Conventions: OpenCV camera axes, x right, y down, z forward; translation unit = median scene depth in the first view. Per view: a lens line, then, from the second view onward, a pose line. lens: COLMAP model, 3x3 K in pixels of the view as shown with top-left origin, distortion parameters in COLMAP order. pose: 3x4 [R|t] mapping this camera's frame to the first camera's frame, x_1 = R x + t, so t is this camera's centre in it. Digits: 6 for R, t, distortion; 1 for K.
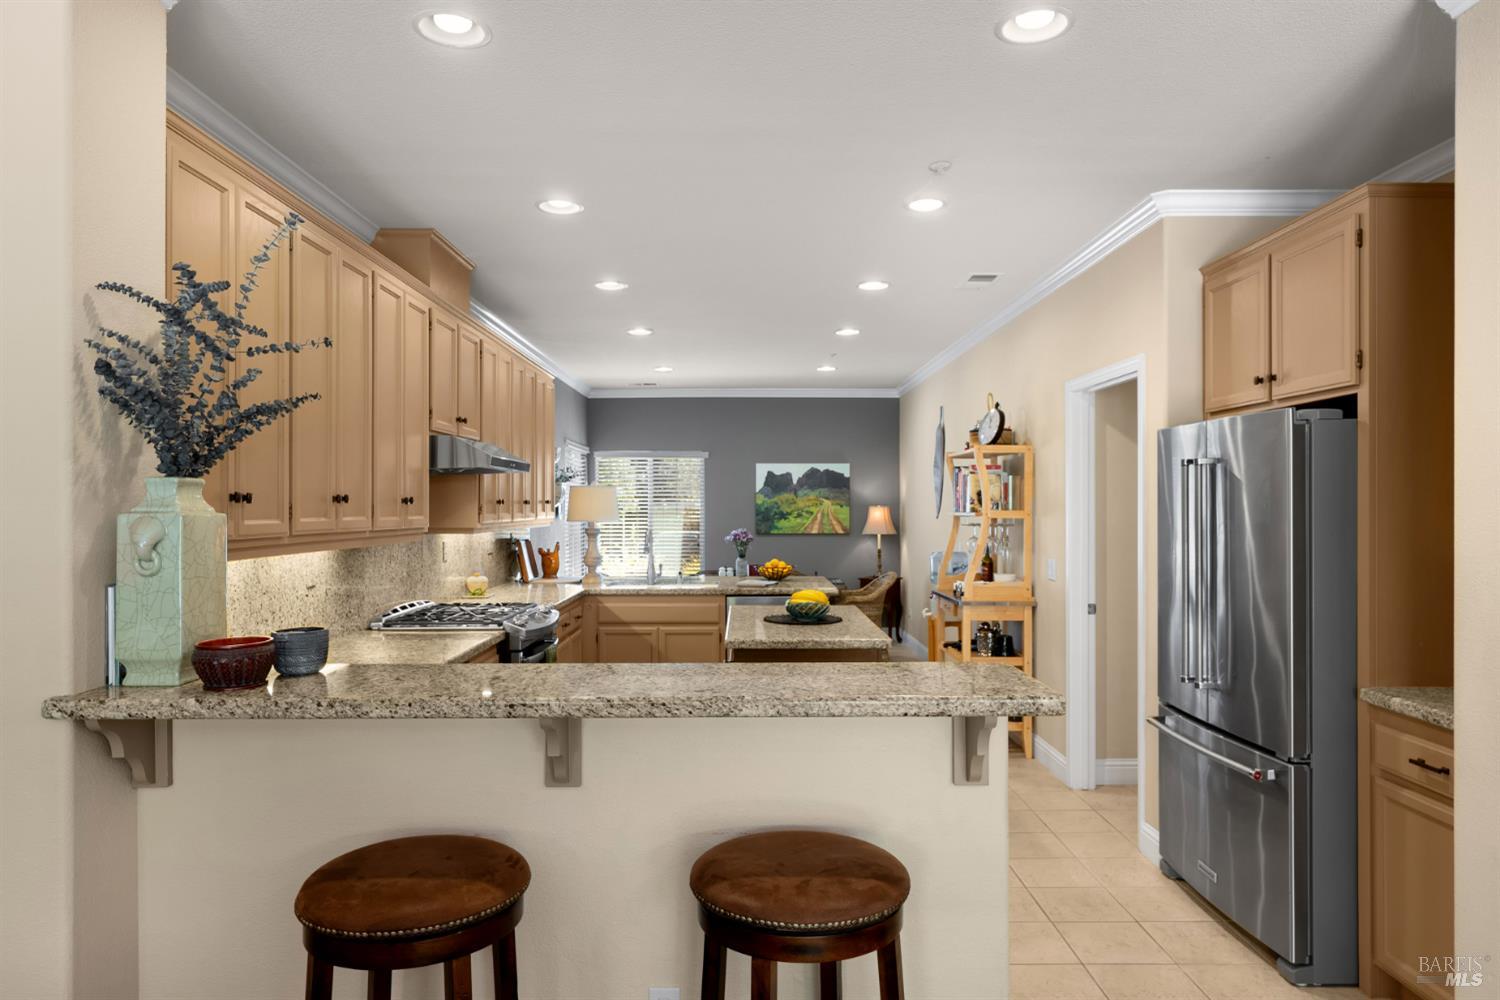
lens RADIAL K [[949.8, 0, 750.0], [0, 949.8, 500.0], [0, 0, 1]] dist [-0.003602, 0.000264]
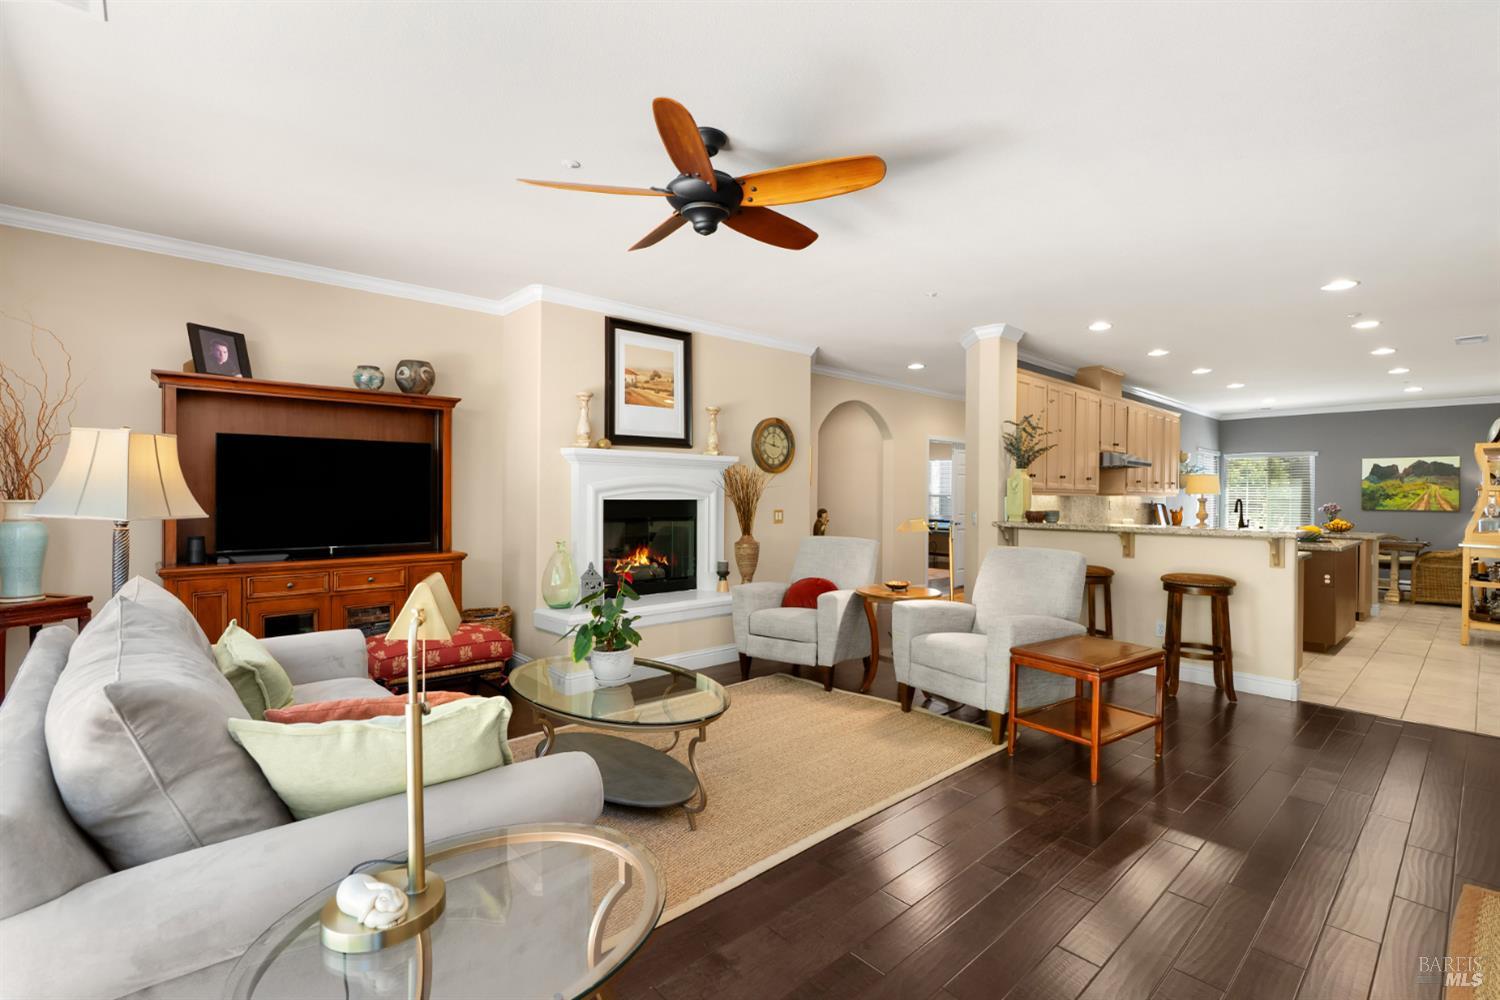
lens RADIAL K [[685.8, 0, 750.0], [0, 685.8, 500.0], [0, 0, 1]] dist [0.000090, 0.000326]
pose [[0.675972, 0.012604, -0.736820, 0.164405], [-0.005918, 0.999914, 0.011675, 0.017996], [0.736904, -0.003532, 0.675988, -0.394136]]
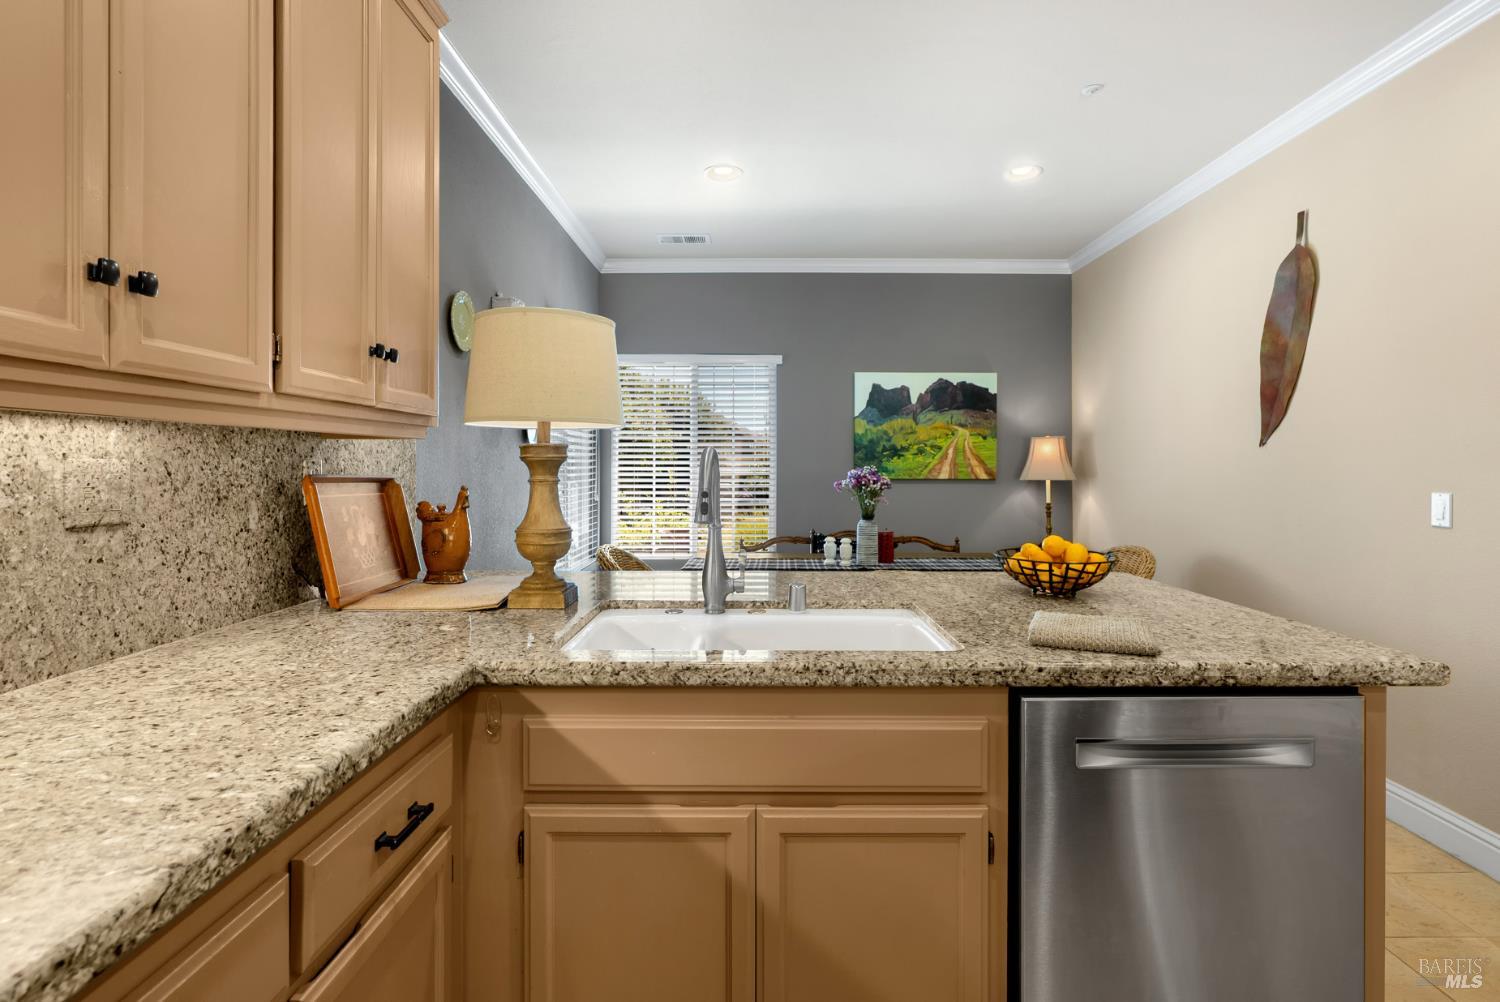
lens RADIAL K [[699.6, 0, 747.5], [0, 699.6, 471.5], [0, 0, 1]] dist [-0.007250, -0.000167]
pose [[0.999909, 0.002332, -0.013271, -0.071550], [-0.002186, 0.999937, 0.010986, 0.029184], [0.013296, -0.010956, 0.999852, 0.602610]]
